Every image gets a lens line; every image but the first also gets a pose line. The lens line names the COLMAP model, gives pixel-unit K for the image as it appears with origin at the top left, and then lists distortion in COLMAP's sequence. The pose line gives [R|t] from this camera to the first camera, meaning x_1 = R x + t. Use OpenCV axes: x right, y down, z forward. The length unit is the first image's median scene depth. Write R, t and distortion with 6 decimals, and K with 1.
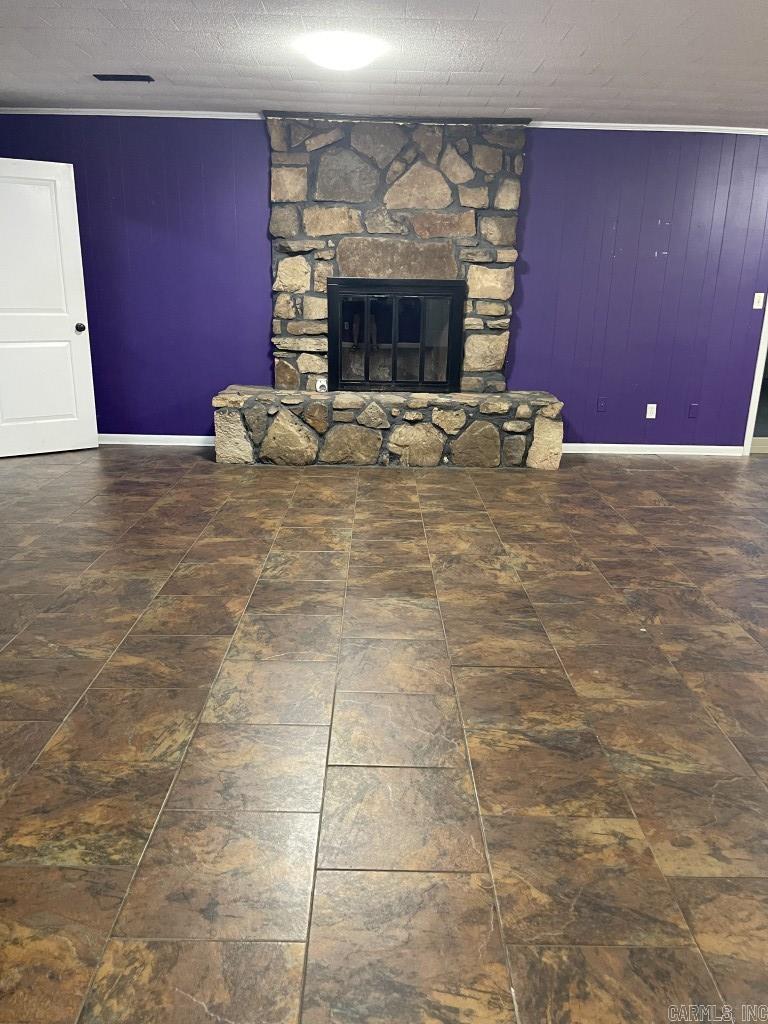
lens RADIAL K [[771.3, 0, 386.1], [0, 771.3, 515.4], [0, 0, 1]] dist [0.035892, -0.025060]
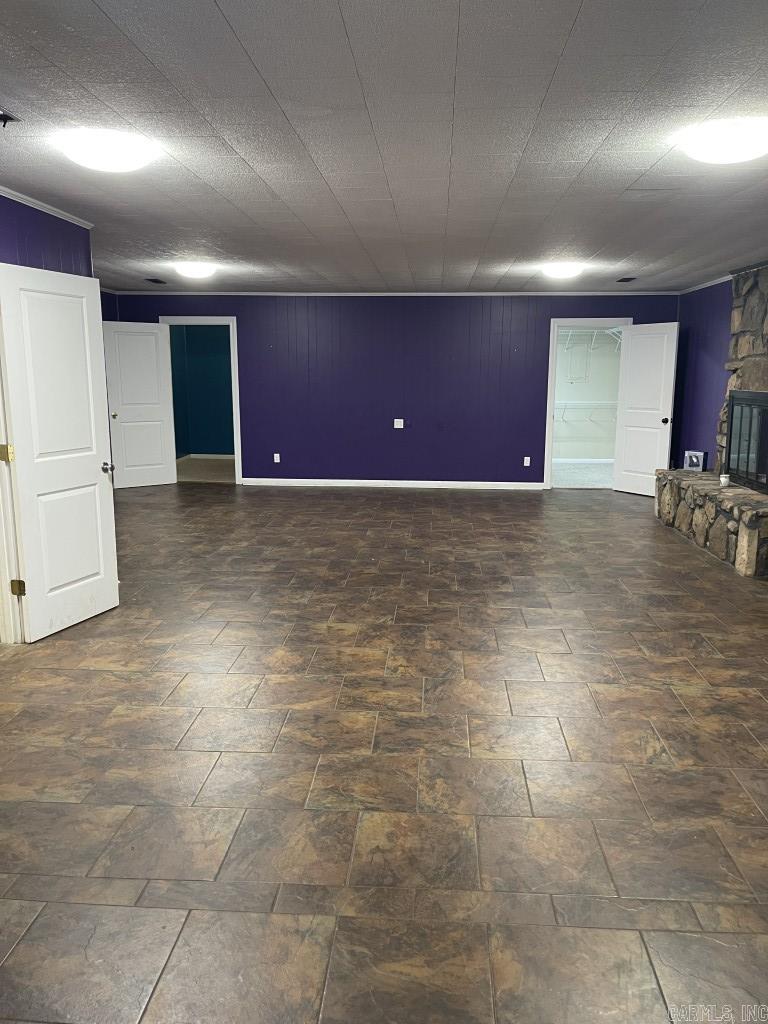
lens RADIAL K [[771.3, 0, 388.3], [0, 771.3, 521.1], [0, 0, 1]] dist [0.035892, -0.025060]
pose [[-0.074145, 0.169543, -0.982730, 1.703426], [-0.289864, 0.939232, 0.183909, -0.245784], [0.954192, 0.298494, -0.020495, 0.772863]]
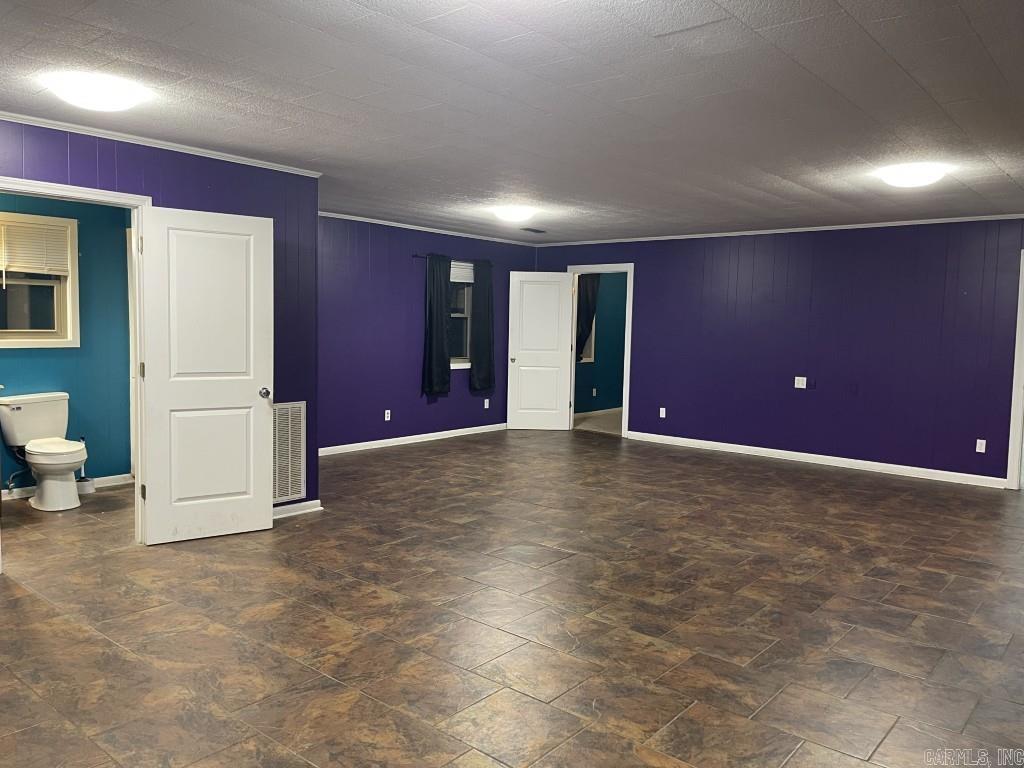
lens RADIAL K [[771.3, 0, 519.3], [0, 771.3, 374.6], [0, 0, 1]] dist [0.035892, -0.025060]
pose [[-0.645125, 0.013996, -0.763949, 1.258038], [-0.252198, 0.939898, 0.230191, -0.391434], [0.721256, 0.341168, -0.602822, 1.327628]]
